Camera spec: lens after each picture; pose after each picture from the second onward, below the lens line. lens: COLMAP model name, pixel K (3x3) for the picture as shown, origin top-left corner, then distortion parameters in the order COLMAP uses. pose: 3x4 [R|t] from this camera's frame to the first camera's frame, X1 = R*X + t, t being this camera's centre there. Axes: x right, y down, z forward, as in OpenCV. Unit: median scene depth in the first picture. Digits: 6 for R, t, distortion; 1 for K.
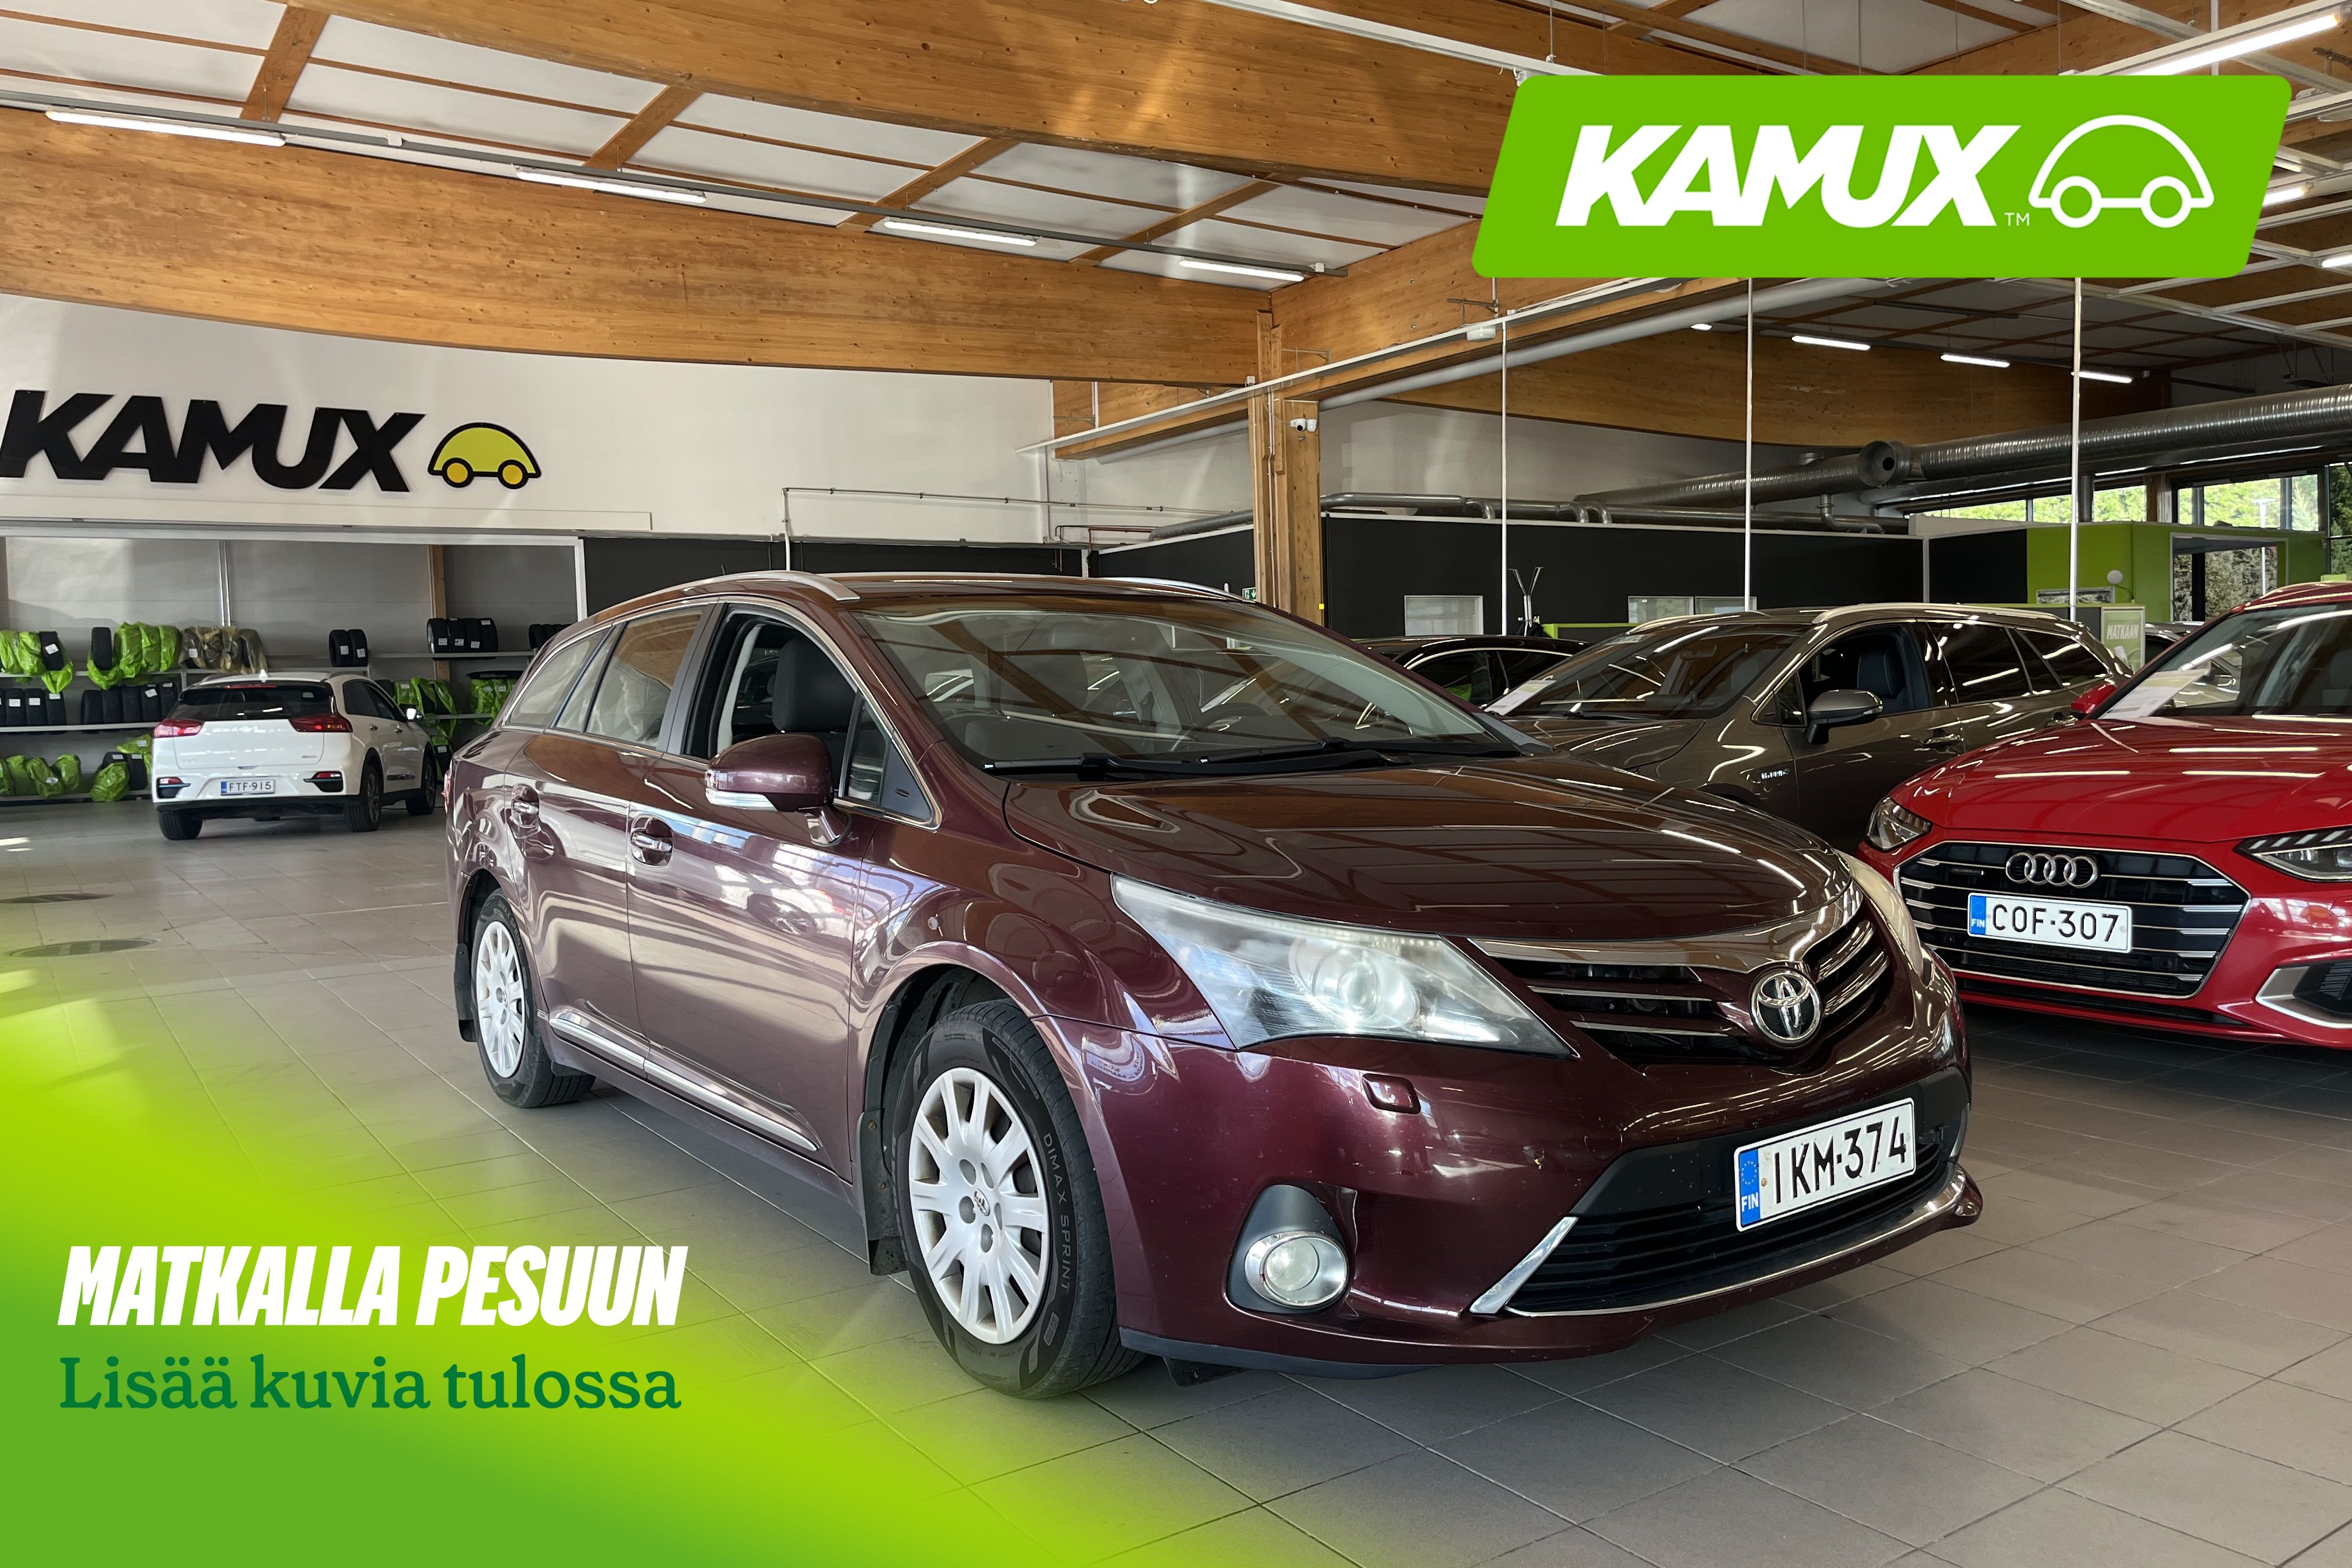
lens RADIAL K [[1807.9, 0, 1172.4], [0, 1807.9, 787.0], [0, 0, 1]] dist [-0.042060, -0.003459]
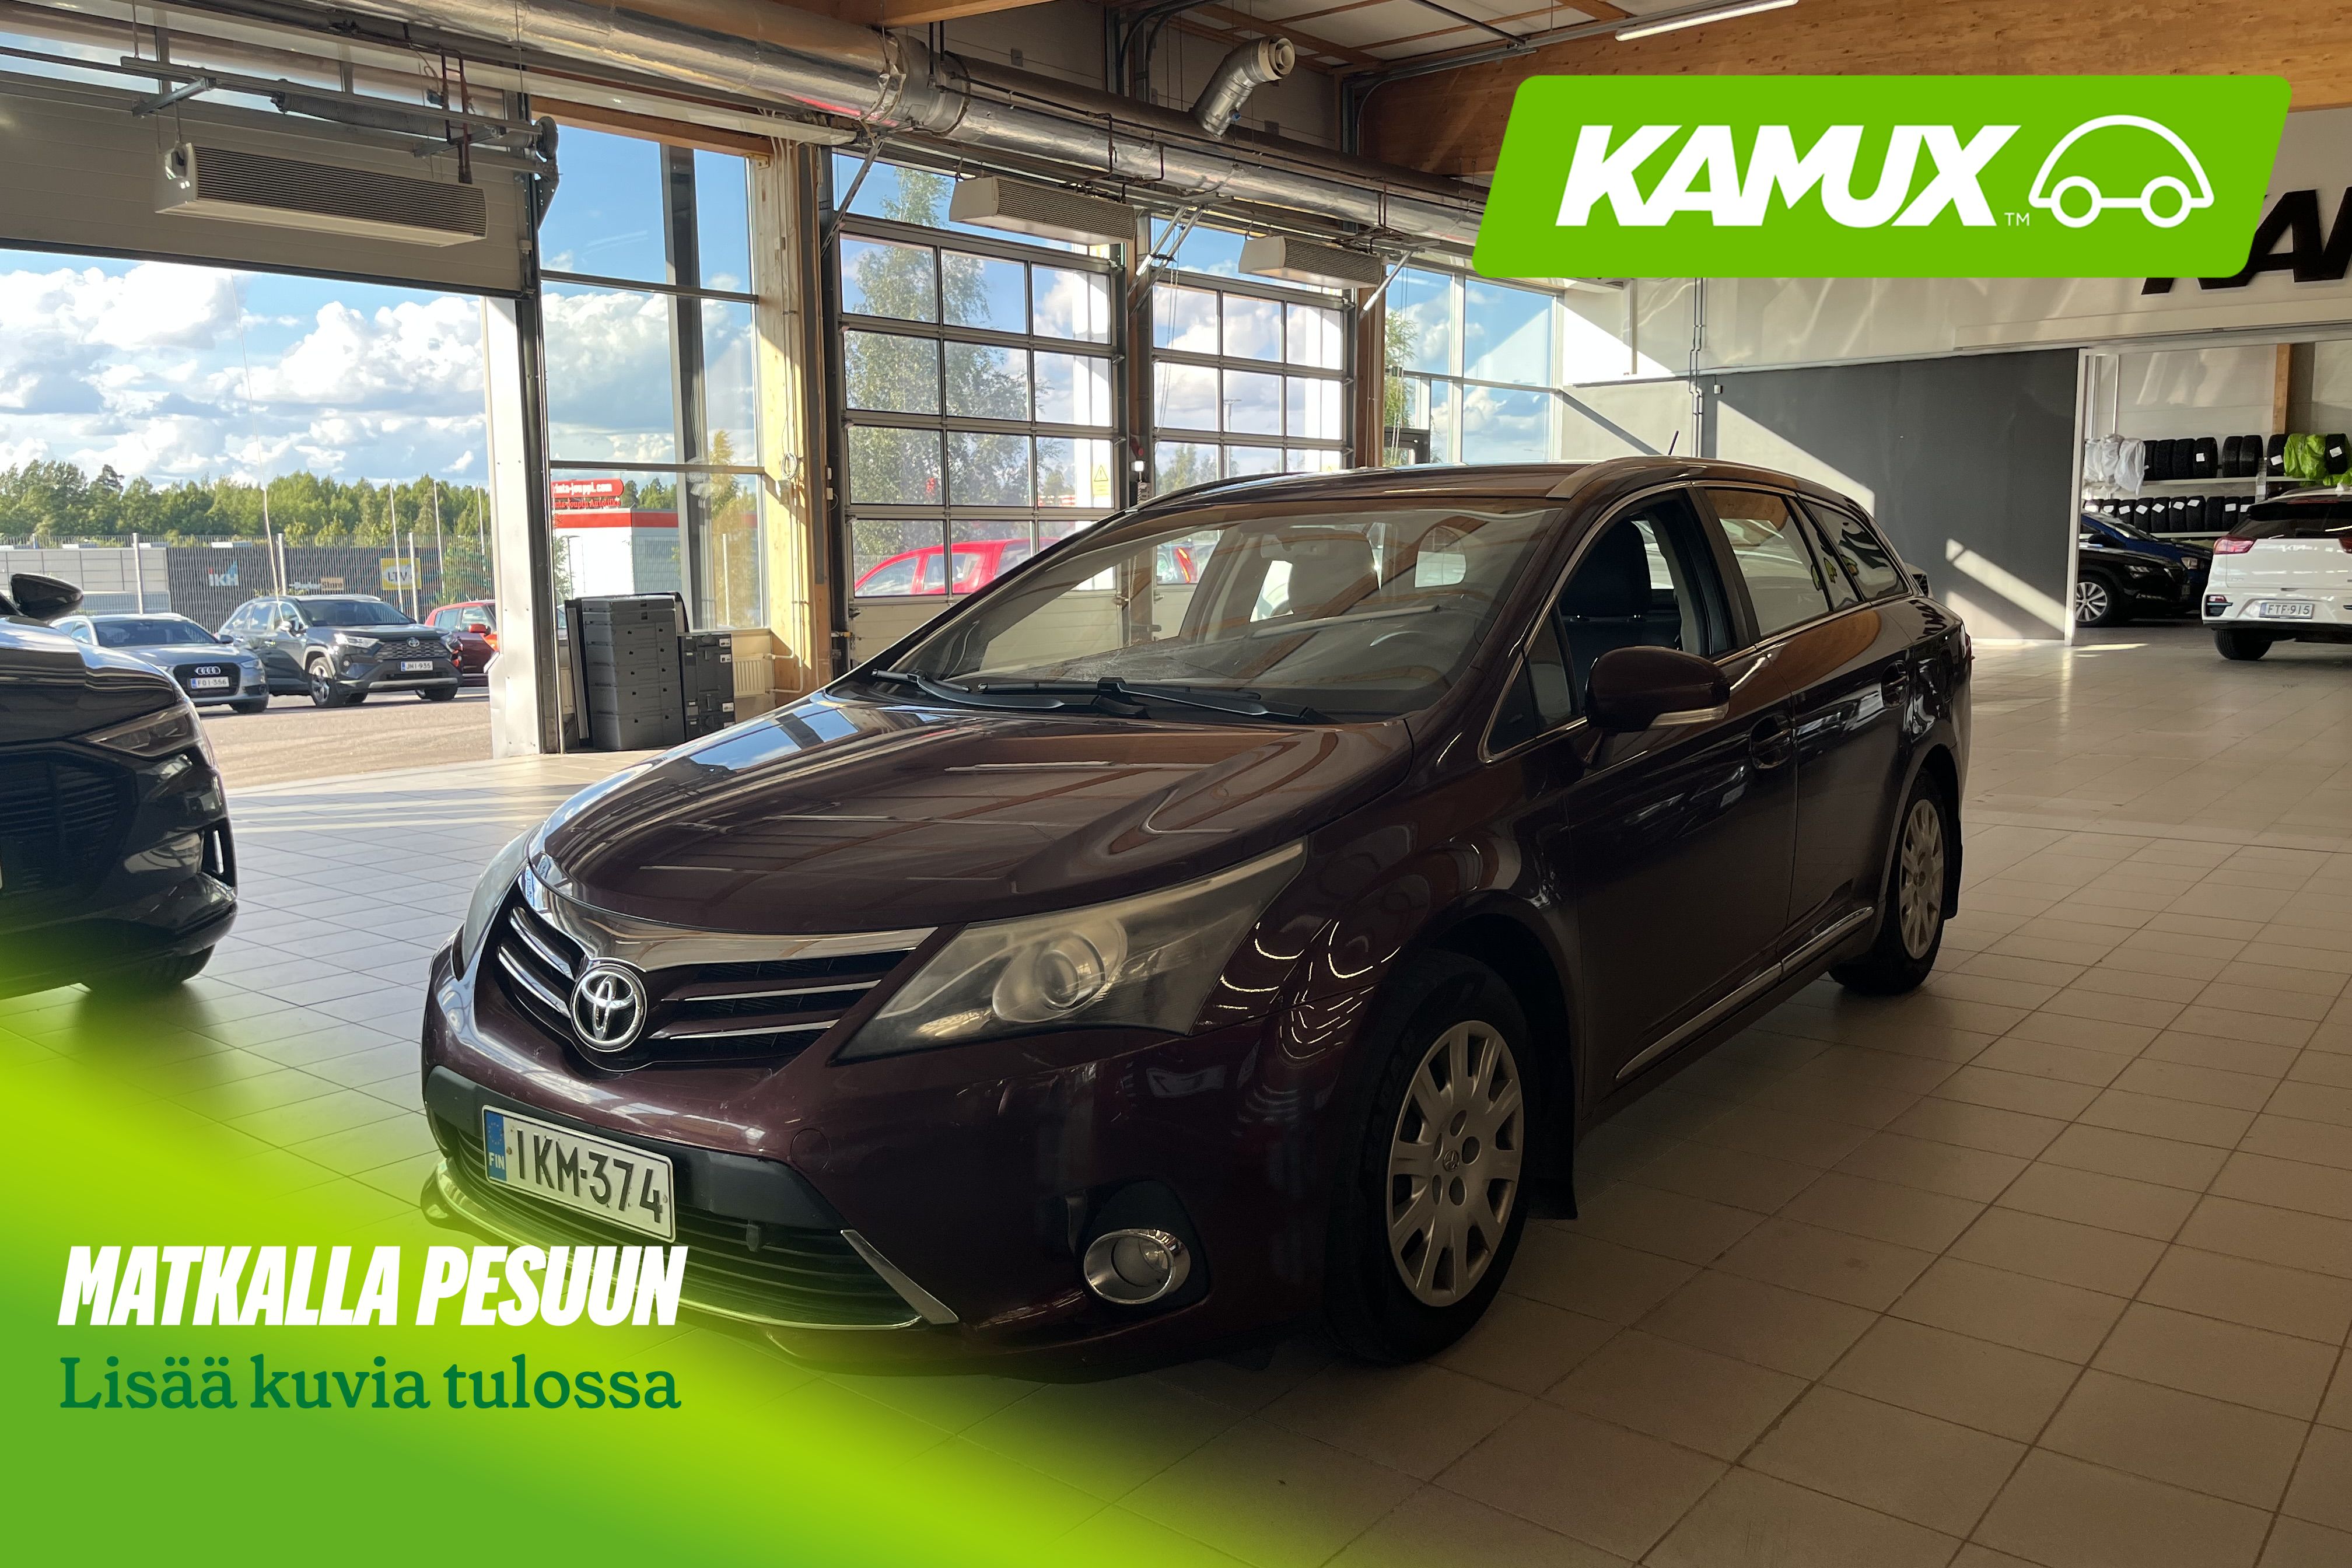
lens RADIAL K [[1807.9, 0, 1172.4], [0, 1807.9, 787.0], [0, 0, 1]] dist [-0.042060, -0.003459]
pose [[0.293895, 0.146870, -0.944487, 0.240926], [-0.033413, 0.989099, 0.143410, -0.025711], [0.955254, -0.010590, 0.295598, 0.184448]]
